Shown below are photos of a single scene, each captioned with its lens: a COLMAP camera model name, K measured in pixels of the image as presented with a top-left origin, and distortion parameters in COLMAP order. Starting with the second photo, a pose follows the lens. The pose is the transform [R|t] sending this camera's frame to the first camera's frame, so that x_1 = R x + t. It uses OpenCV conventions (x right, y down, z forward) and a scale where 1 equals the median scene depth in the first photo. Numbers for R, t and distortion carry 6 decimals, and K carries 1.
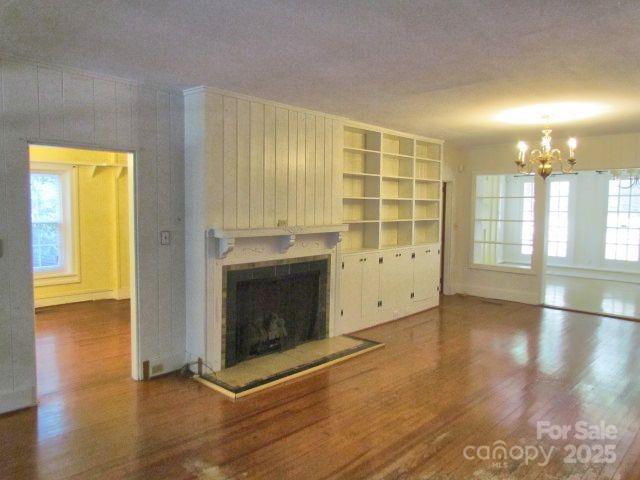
lens RADIAL K [[465.8, 0, 320.0], [0, 465.8, 240.0], [0, 0, 1]] dist [-0.001933, -0.000353]
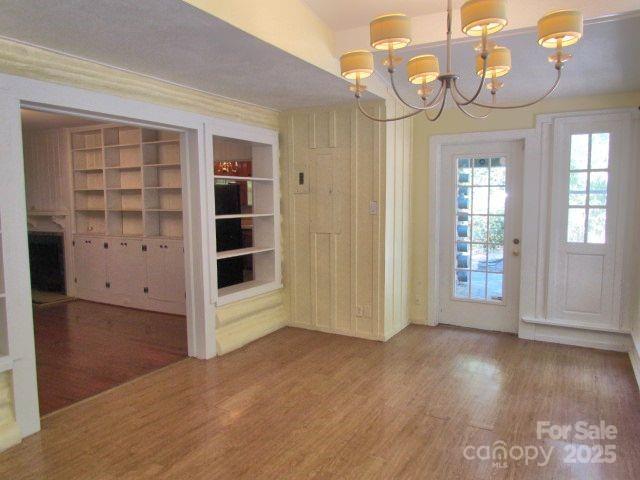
lens RADIAL K [[465.8, 0, 320.0], [0, 465.8, 240.0], [0, 0, 1]] dist [-0.001933, -0.000353]
pose [[0.248884, 0.083323, -0.964942, 1.217816], [-0.058654, 0.995761, 0.070856, -0.070306], [0.966756, 0.038963, 0.252716, 1.118648]]
